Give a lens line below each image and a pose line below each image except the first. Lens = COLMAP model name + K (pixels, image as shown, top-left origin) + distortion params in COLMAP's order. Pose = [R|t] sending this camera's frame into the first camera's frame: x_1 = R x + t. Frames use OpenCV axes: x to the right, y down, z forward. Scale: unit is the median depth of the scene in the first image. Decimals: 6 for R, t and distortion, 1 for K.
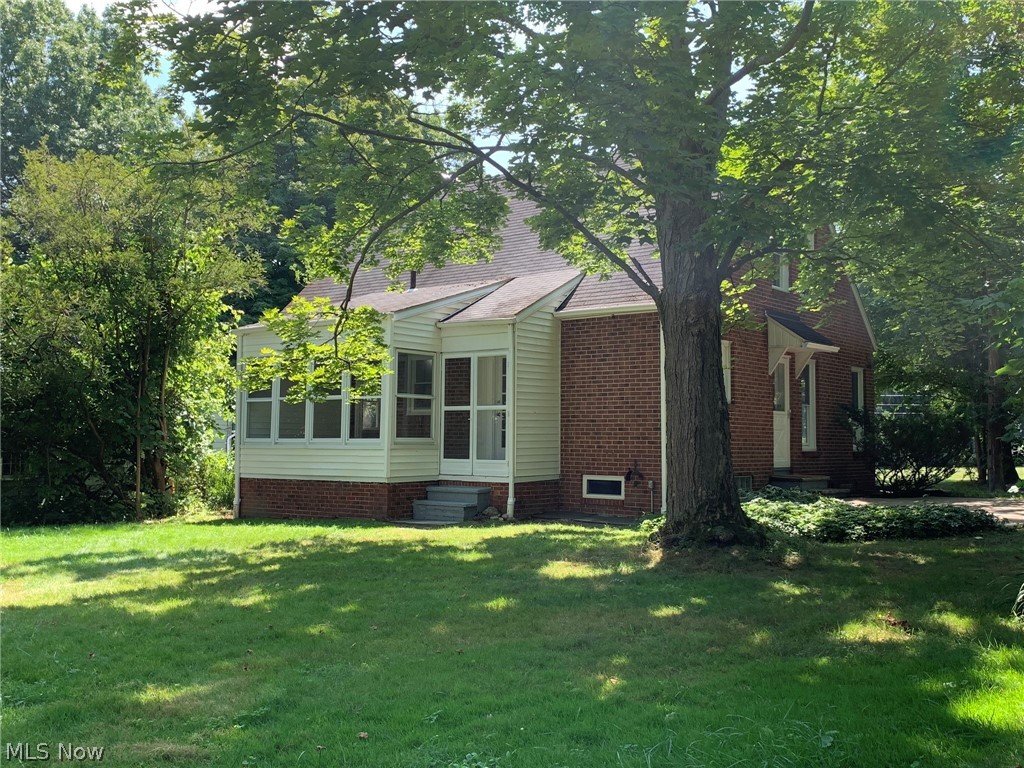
lens RADIAL K [[1046.4, 0, 511.2], [0, 1046.4, 373.5], [0, 0, 1]] dist [0.082323, 0.000000]
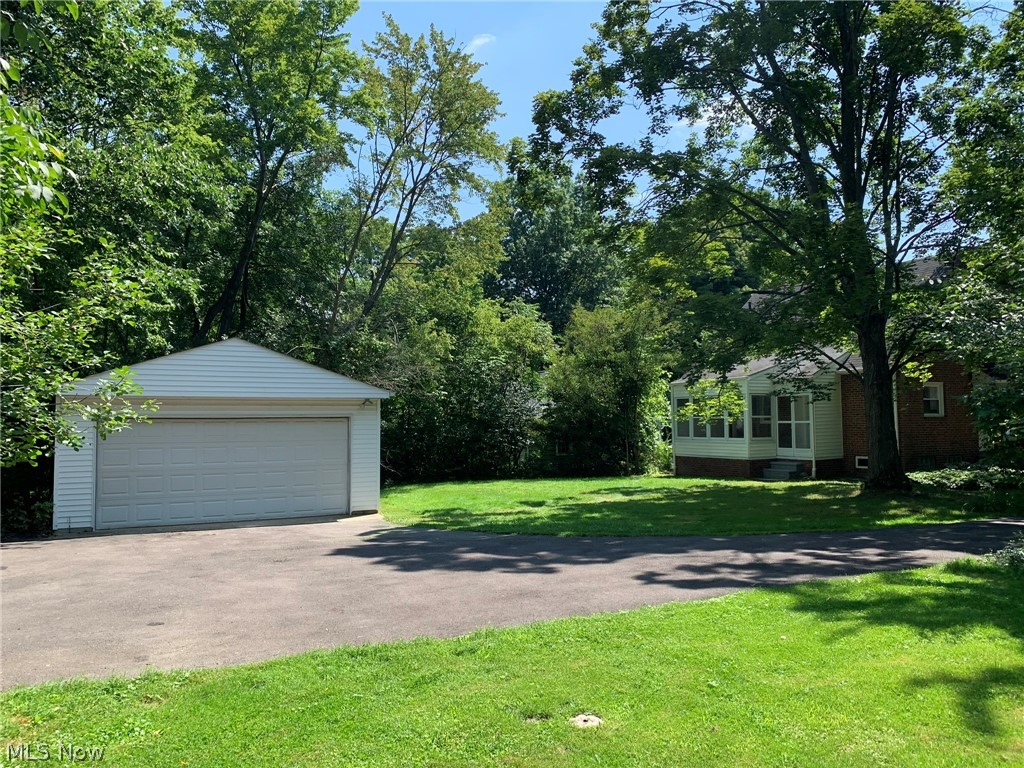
lens RADIAL K [[783.7, 0, 502.2], [0, 783.7, 375.4], [0, 0, 1]] dist [0.038527, -0.028058]
pose [[0.903890, -0.040334, -0.425859, 0.102992], [0.042330, 0.999092, -0.004780, -0.069893], [0.425665, -0.013706, 0.904777, -0.567143]]
